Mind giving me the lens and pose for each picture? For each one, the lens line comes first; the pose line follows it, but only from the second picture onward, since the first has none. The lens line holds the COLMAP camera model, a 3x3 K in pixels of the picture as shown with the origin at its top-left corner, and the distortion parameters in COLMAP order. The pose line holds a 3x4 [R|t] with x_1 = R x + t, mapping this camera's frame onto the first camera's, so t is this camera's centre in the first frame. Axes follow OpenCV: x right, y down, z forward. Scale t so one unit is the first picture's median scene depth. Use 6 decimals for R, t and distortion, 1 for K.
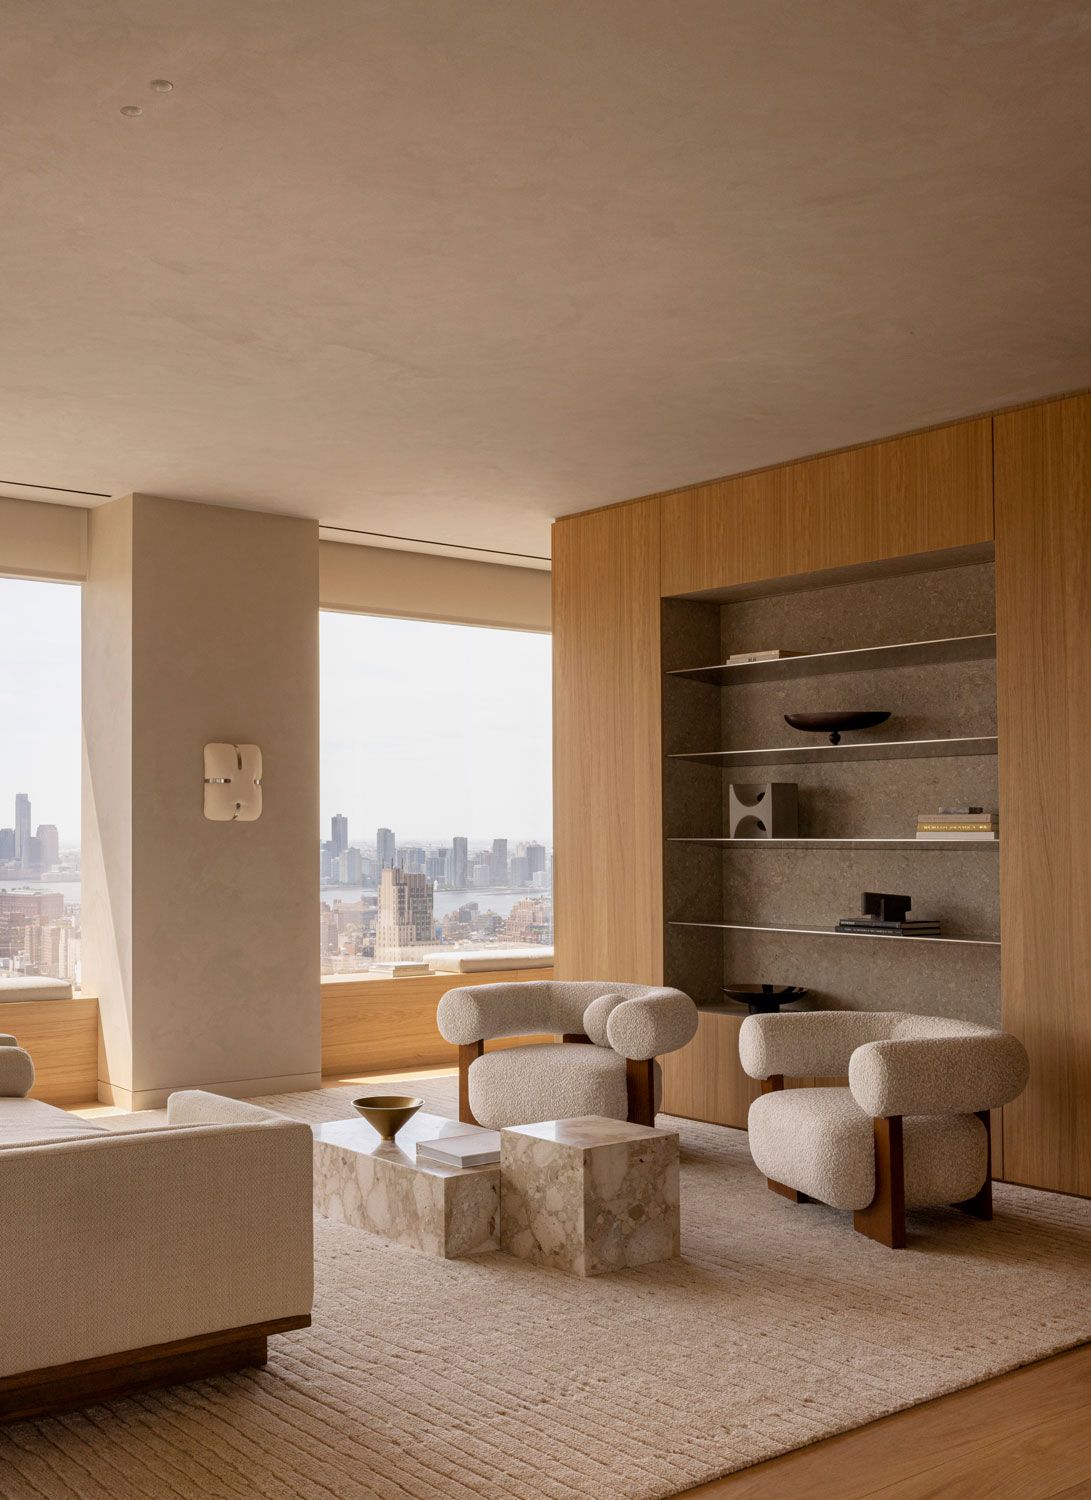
lens RADIAL K [[1559.7, 0, 545.5], [0, 1559.7, 750.0], [0, 0, 1]] dist [-0.014928, -0.018249]
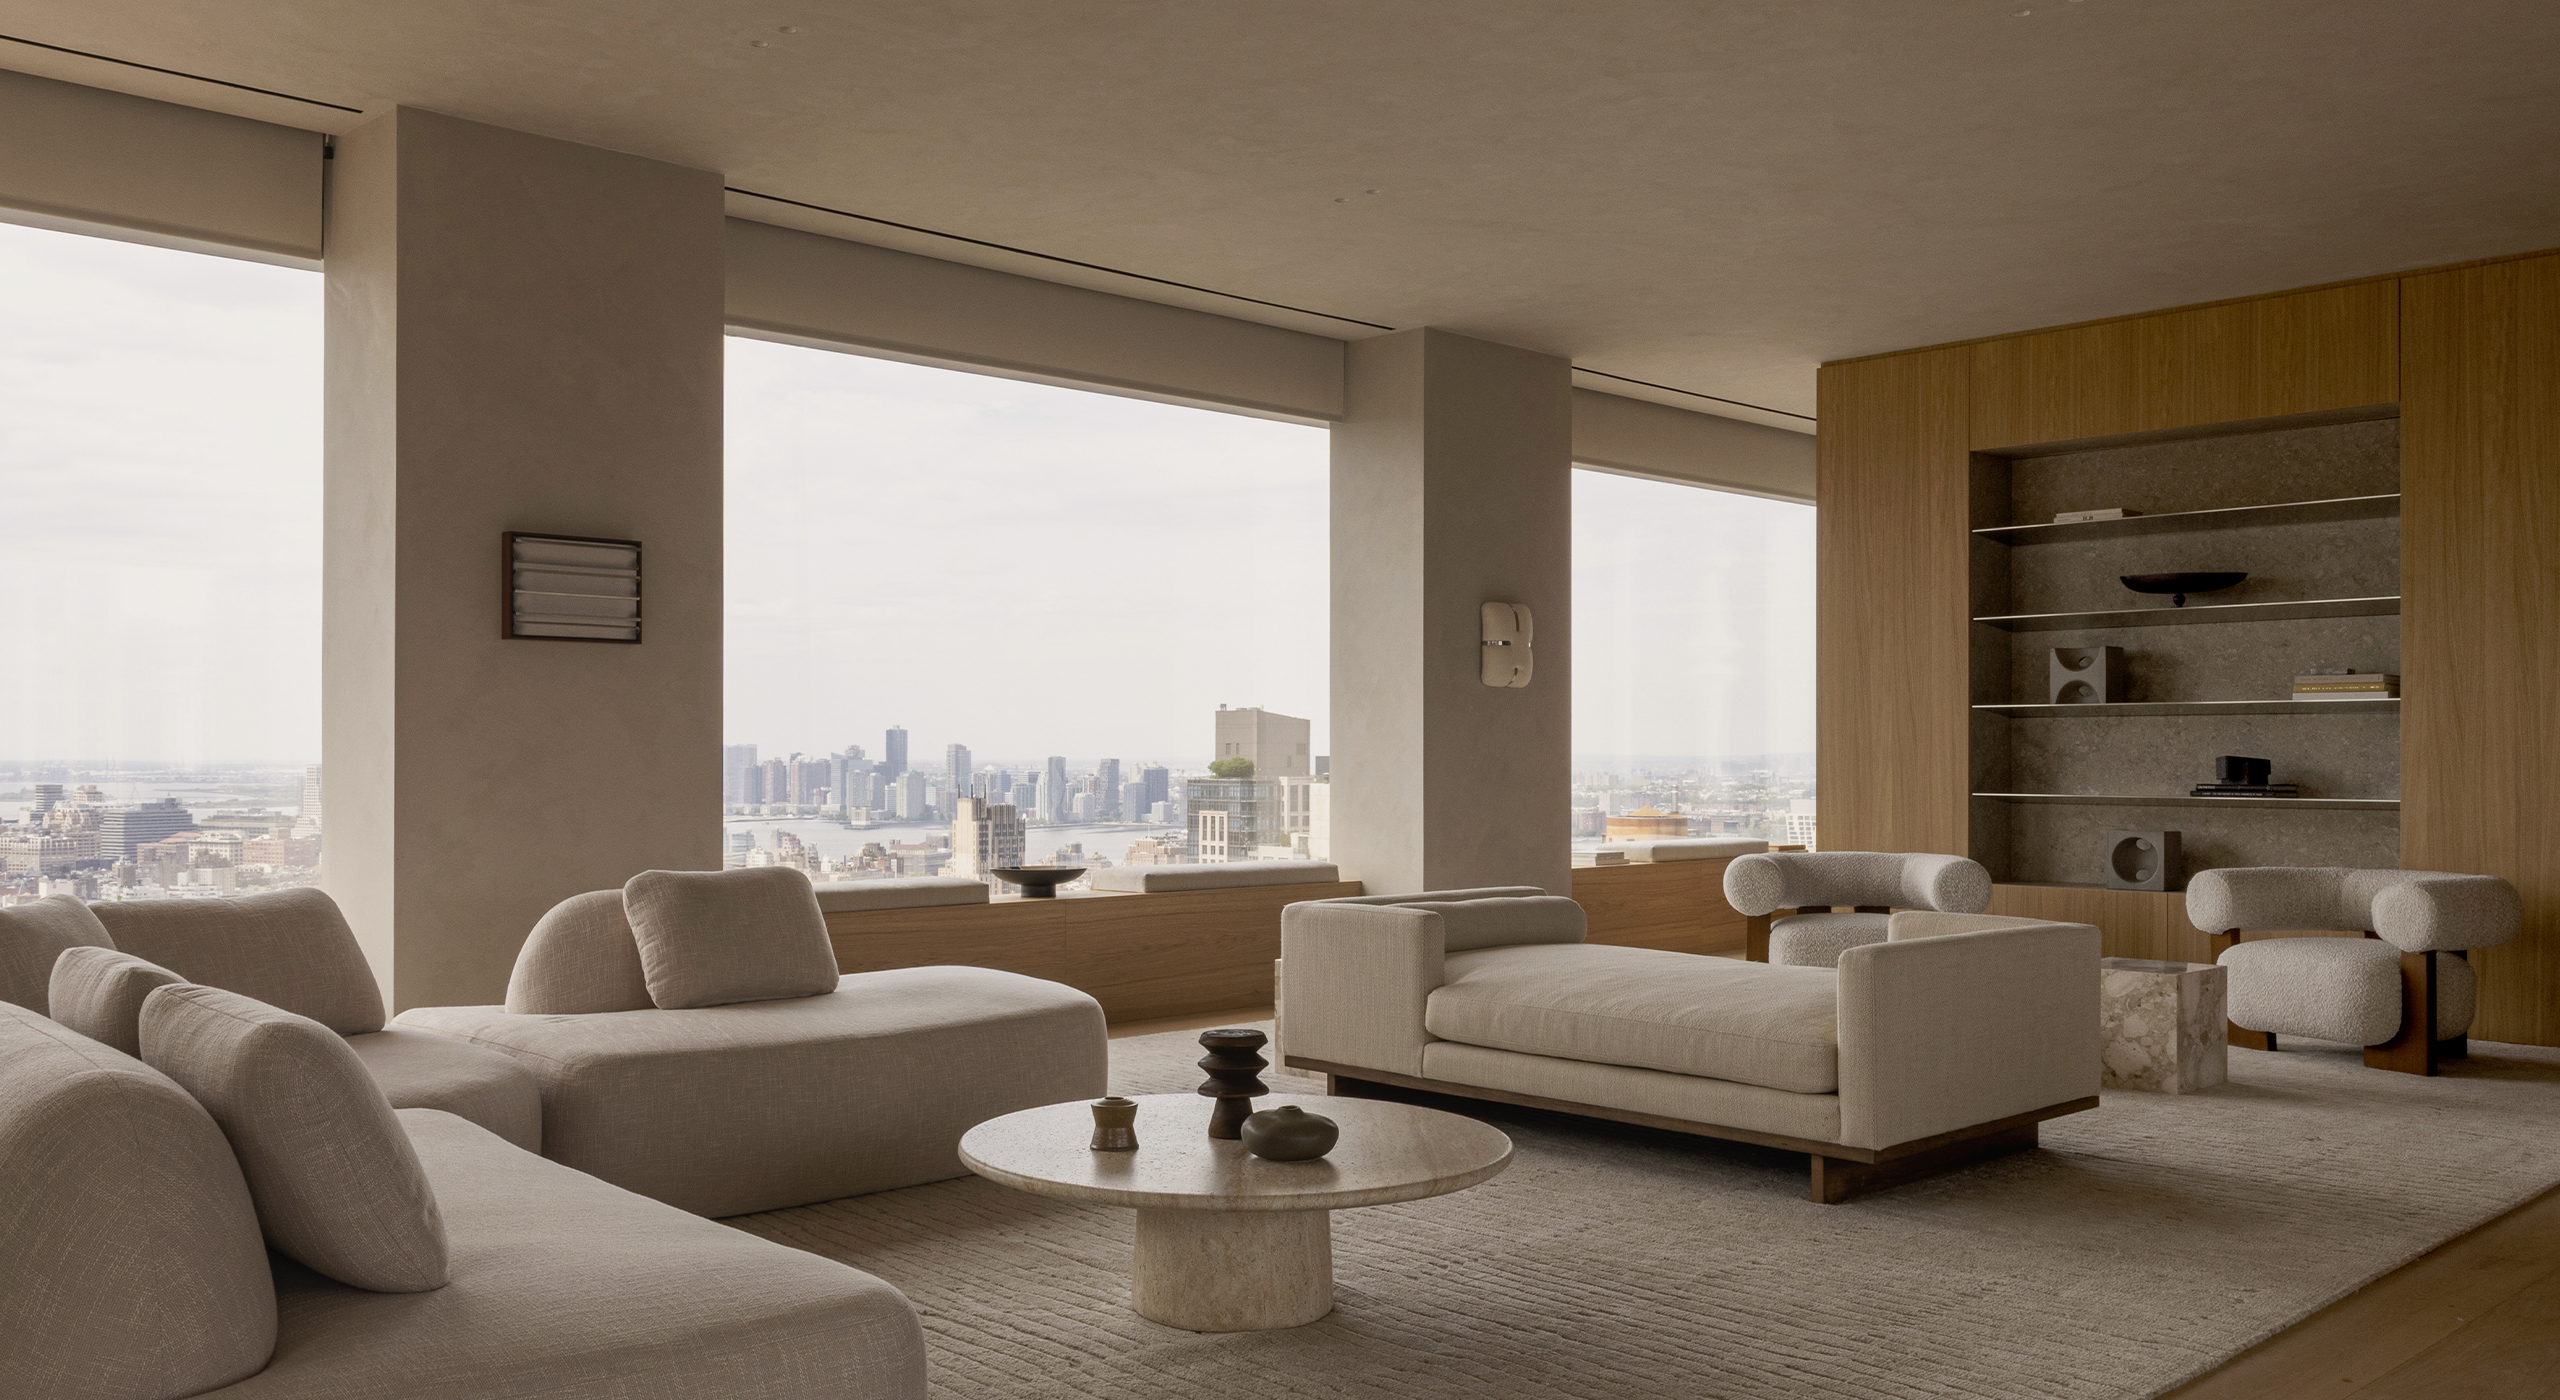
lens RADIAL K [[2121.6, 0, 1280.0], [0, 2121.6, 700.0], [0, 0, 1]] dist [-0.010445, -0.004488]
pose [[0.993227, 0.002835, 0.116152, -0.506242], [-0.005641, 0.999700, 0.023837, 0.025575], [-0.116050, -0.024330, 0.992945, -0.240356]]
